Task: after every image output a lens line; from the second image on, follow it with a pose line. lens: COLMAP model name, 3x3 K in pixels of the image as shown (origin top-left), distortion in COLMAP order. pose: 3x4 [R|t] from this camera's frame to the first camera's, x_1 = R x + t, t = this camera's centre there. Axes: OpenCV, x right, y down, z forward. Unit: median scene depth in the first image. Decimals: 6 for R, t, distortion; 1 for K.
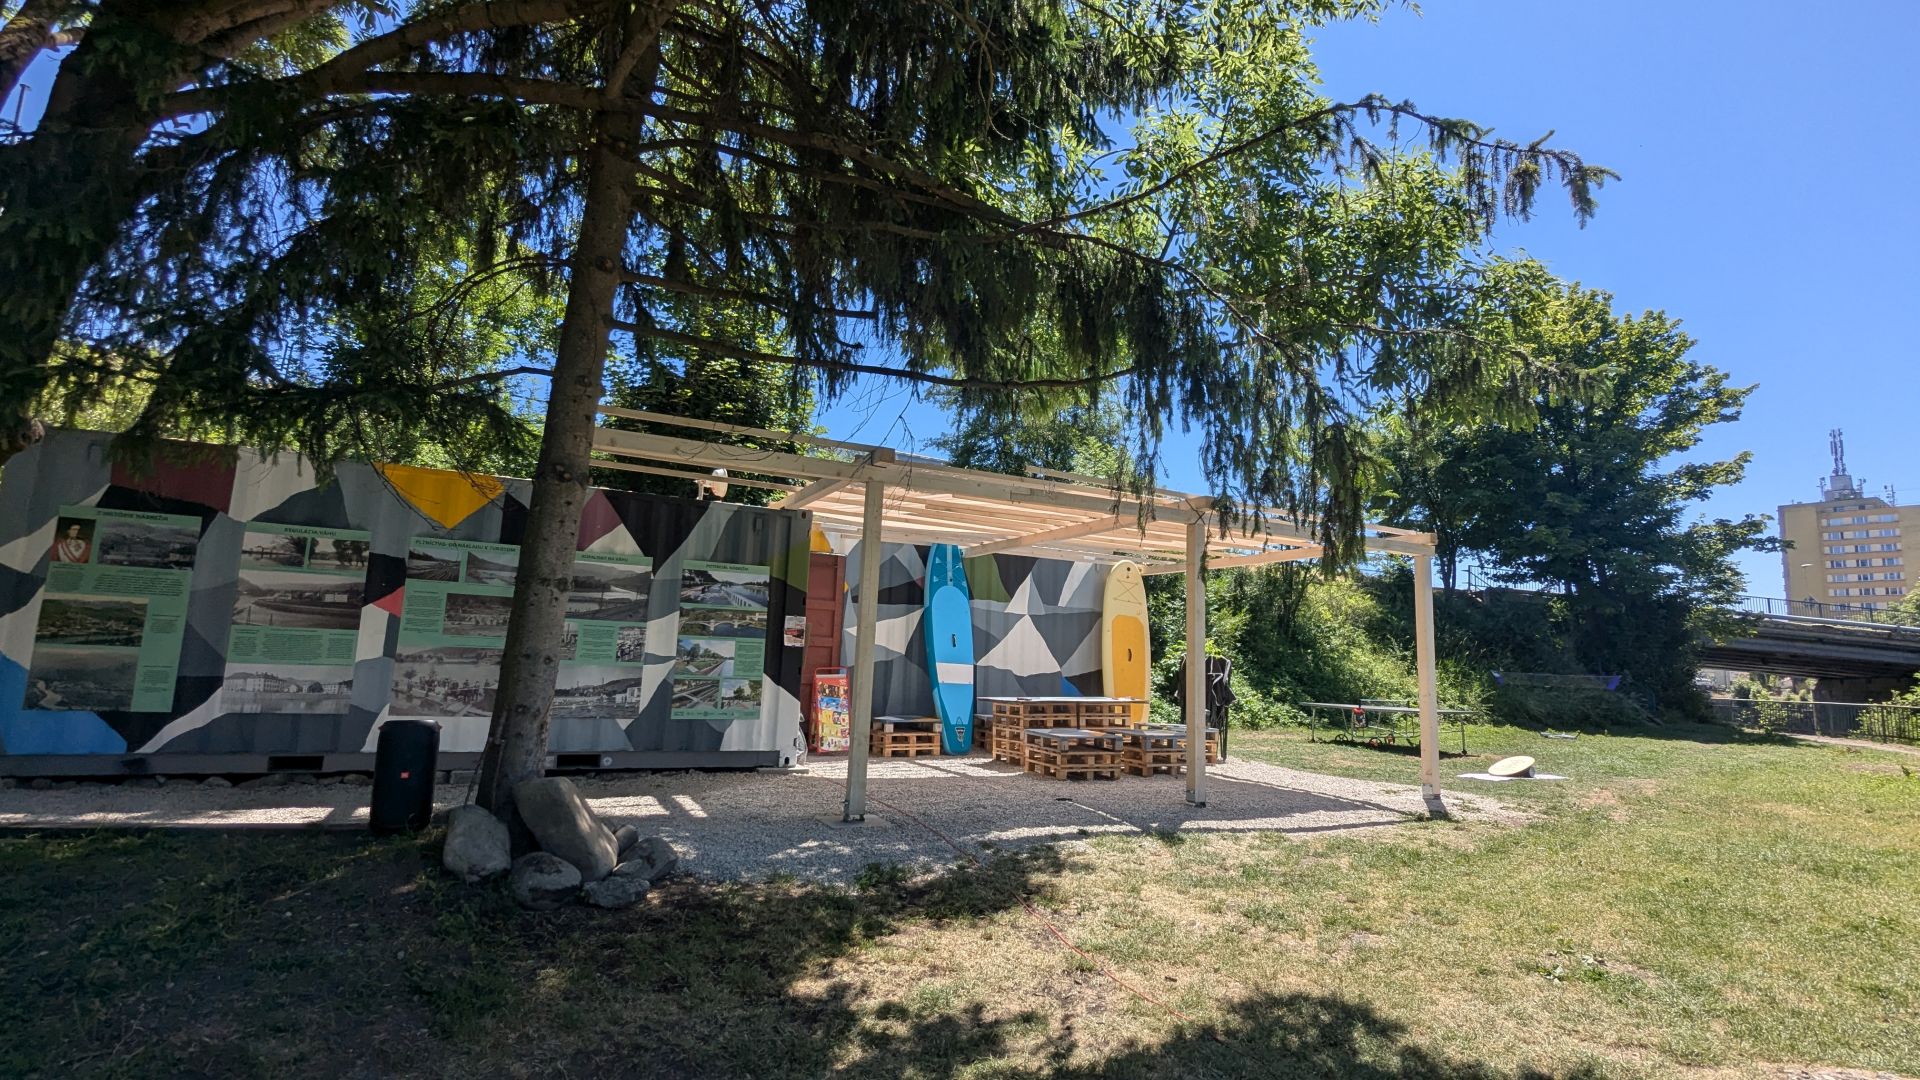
lens RADIAL K [[1028.2, 0, 960.0], [0, 1028.2, 540.0], [0, 0, 1]] dist [-0.001207, -0.000674]
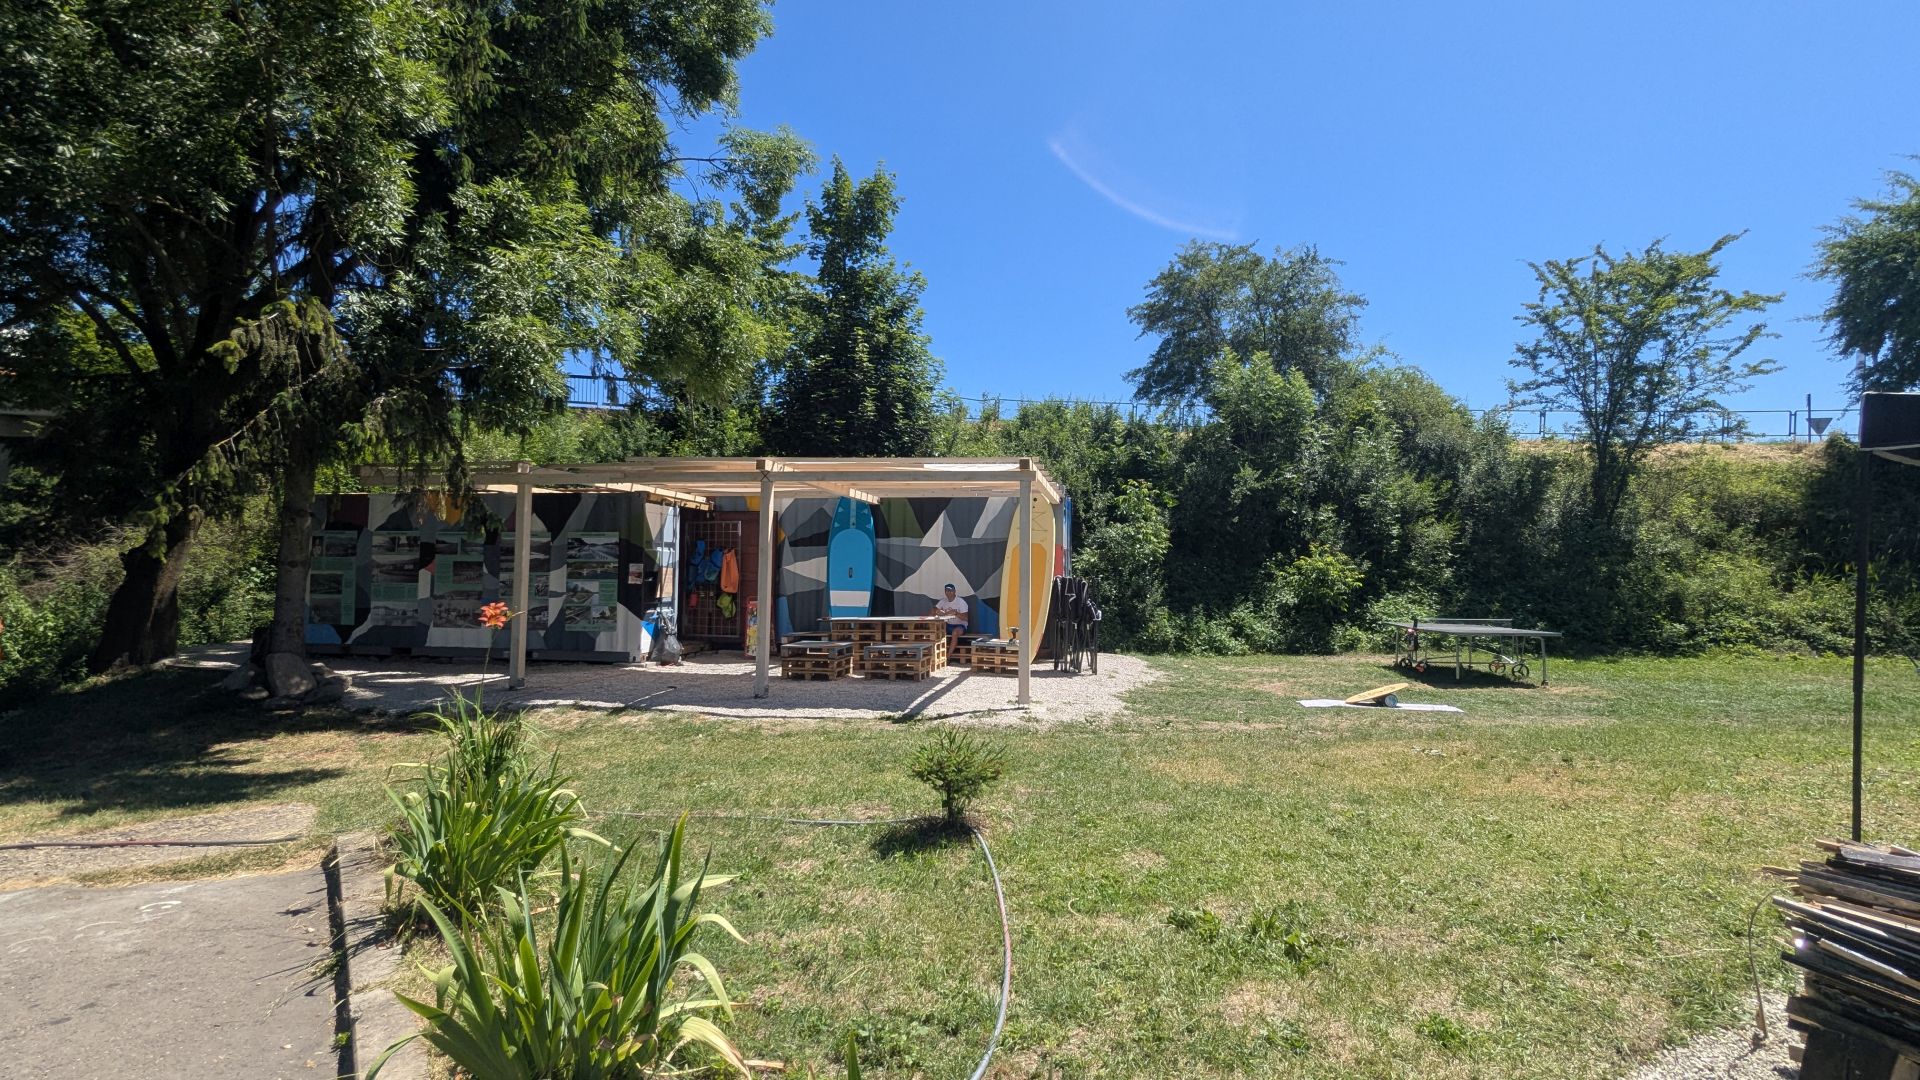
lens RADIAL K [[1028.2, 0, 960.0], [0, 1028.2, 540.0], [0, 0, 1]] dist [-0.001207, -0.000674]
pose [[0.759605, -0.050556, -0.648417, 1.241634], [0.100631, 0.994104, 0.040379, 0.028494], [0.642552, -0.095923, 0.760214, 0.177678]]
